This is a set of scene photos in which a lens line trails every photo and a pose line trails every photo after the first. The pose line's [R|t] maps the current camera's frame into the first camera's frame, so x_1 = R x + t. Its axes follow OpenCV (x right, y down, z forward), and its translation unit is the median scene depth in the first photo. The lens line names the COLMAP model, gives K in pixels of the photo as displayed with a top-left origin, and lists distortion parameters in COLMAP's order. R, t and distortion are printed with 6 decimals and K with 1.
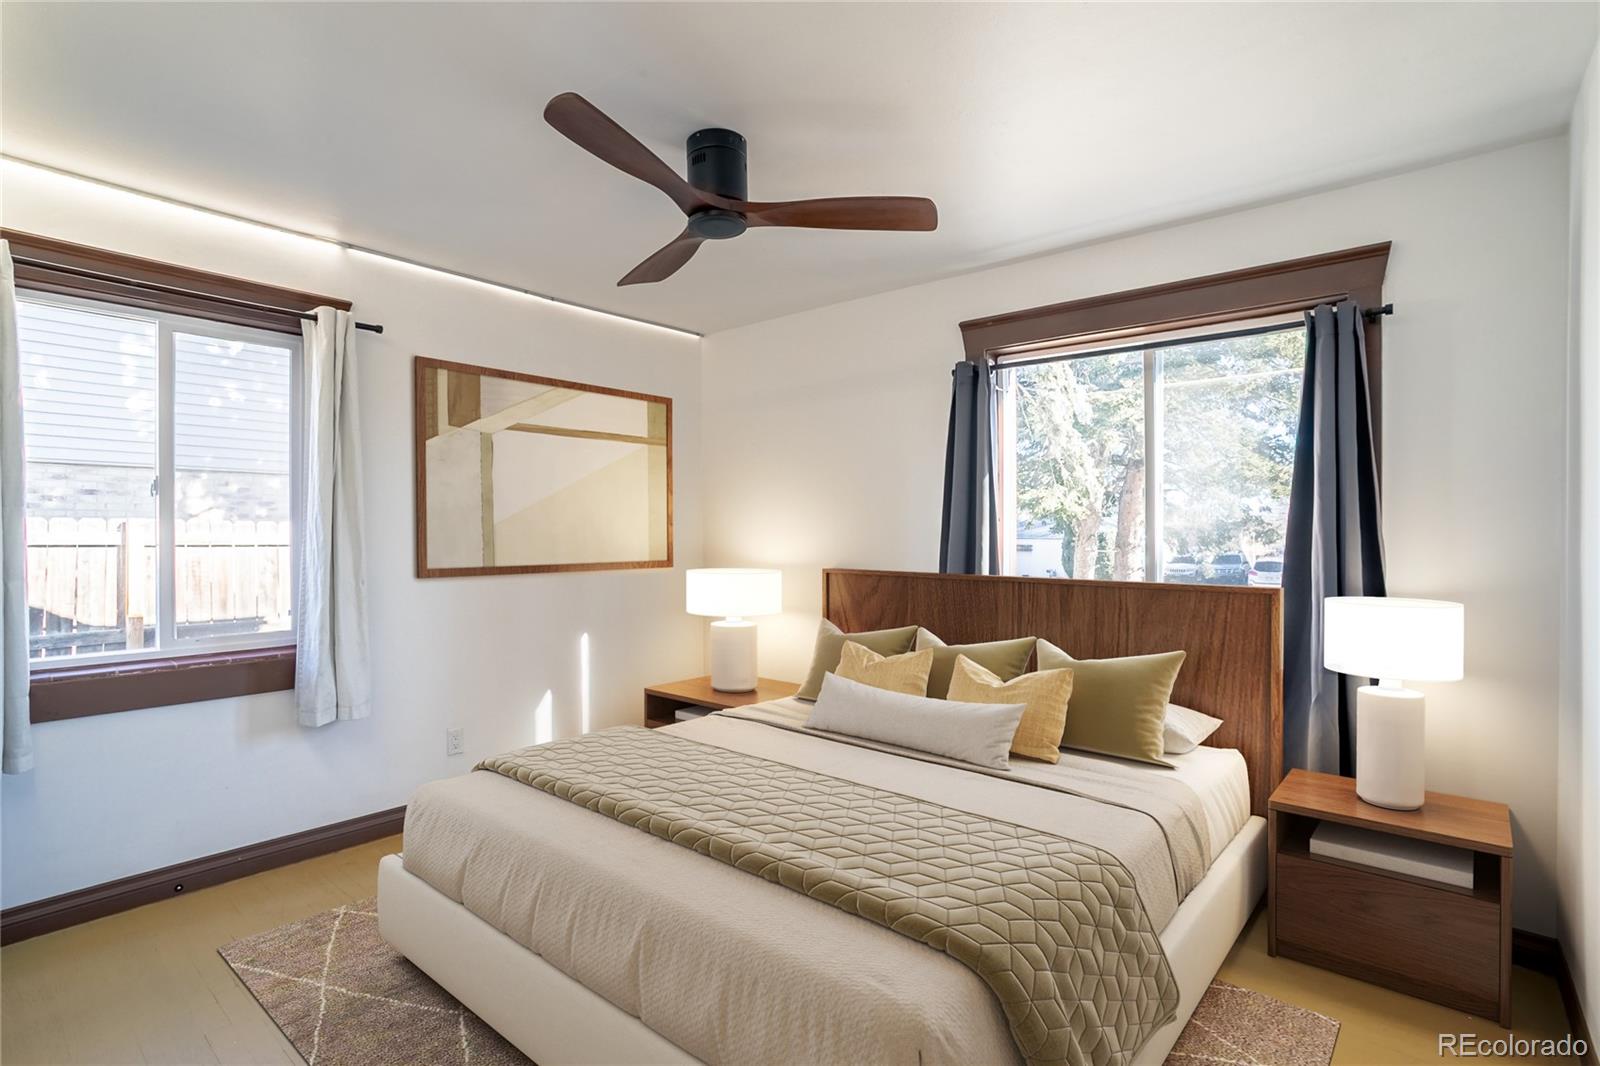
lens RADIAL K [[779.9, 0, 796.6], [0, 779.9, 538.0], [0, 0, 1]] dist [-0.076145, 0.051500]
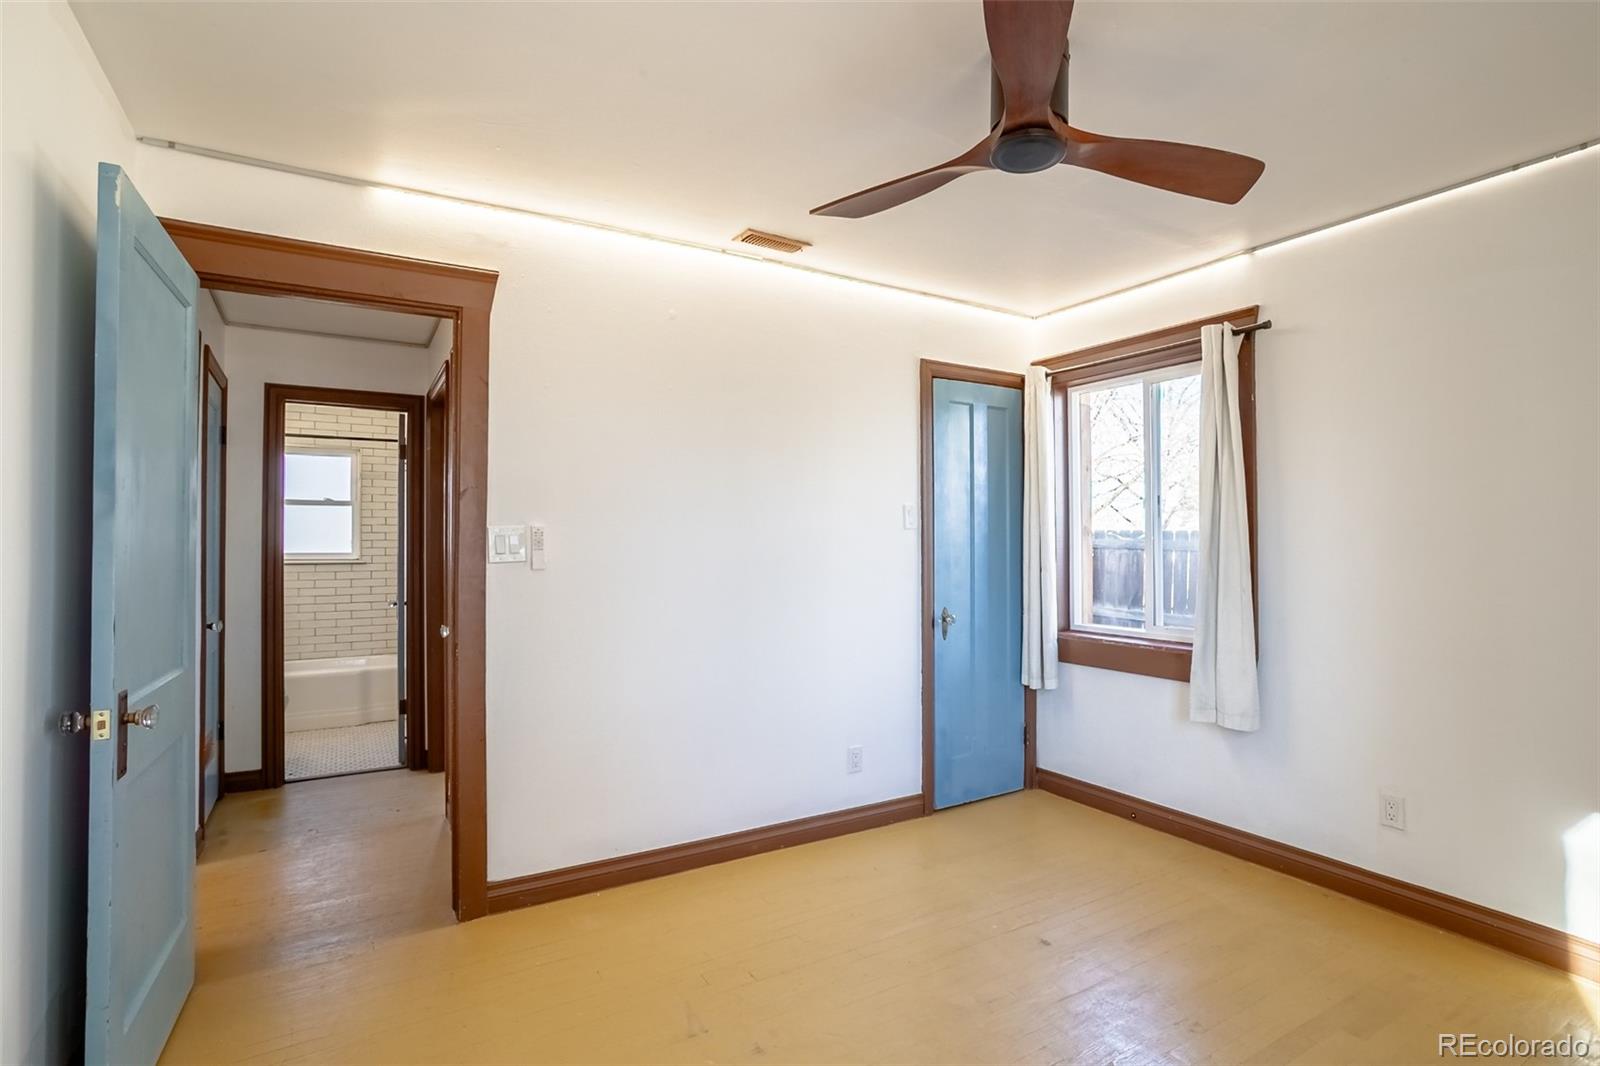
lens RADIAL K [[779.9, 0, 796.6], [0, 779.9, 538.0], [0, 0, 1]] dist [-0.076145, 0.051500]
pose [[-0.308039, -0.007337, -0.951346, 0.568244], [-0.007160, 0.999960, -0.005394, -0.000621], [0.951347, 0.005150, -0.308079, 0.798639]]
